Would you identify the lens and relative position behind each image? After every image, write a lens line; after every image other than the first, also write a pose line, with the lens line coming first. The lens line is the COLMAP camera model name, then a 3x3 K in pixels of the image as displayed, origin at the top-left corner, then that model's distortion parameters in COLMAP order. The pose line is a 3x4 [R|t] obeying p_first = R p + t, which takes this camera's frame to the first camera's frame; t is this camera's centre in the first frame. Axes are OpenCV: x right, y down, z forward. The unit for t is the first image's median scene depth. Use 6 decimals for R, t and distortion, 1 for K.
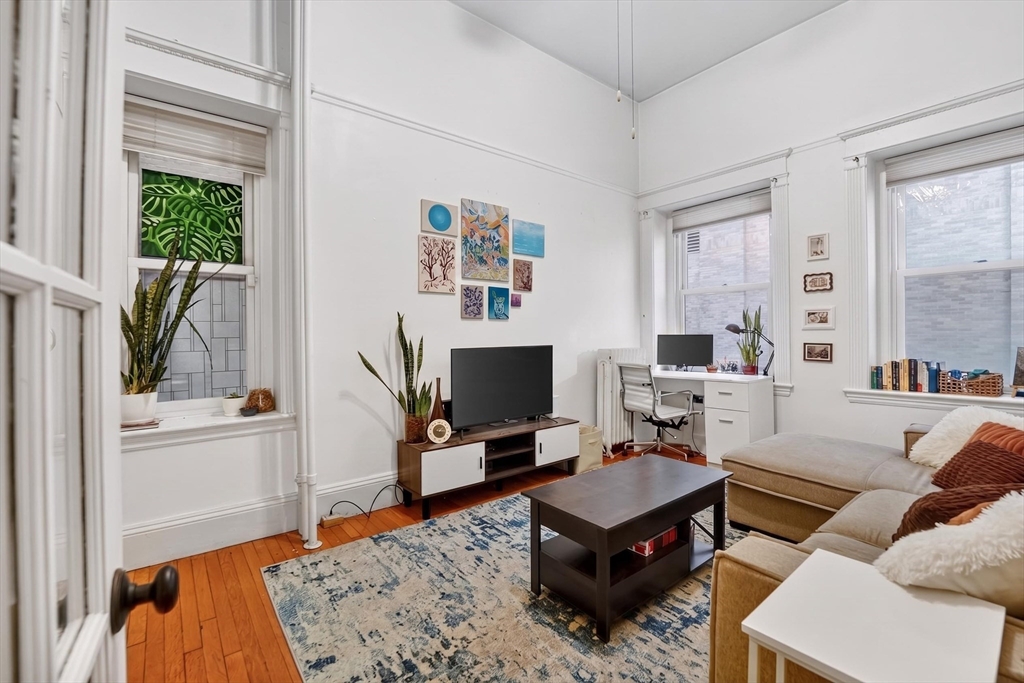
lens RADIAL K [[434.3, 0, 510.4], [0, 434.3, 332.0], [0, 0, 1]] dist [-0.024349, 0.000303]
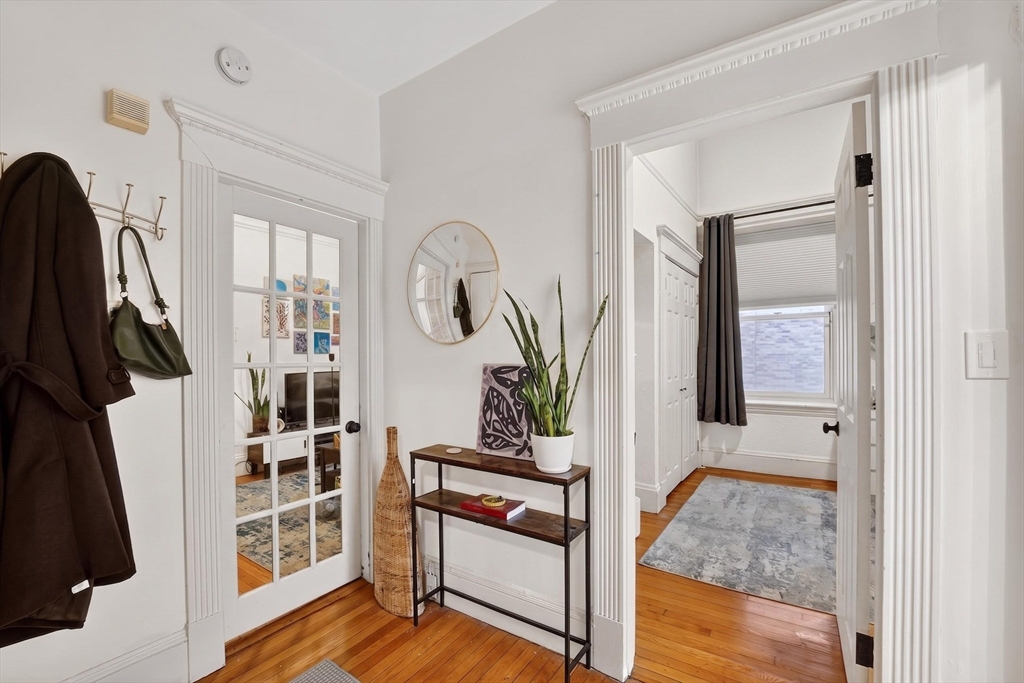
lens RADIAL K [[435.5, 0, 517.6], [0, 435.5, 359.6], [0, 0, 1]] dist [0.003354, 0.000760]
pose [[0.951295, -0.003811, 0.308258, 0.157315], [-0.000863, 0.999887, 0.015022, -0.032426], [-0.308280, -0.014556, 0.951184, -0.679764]]
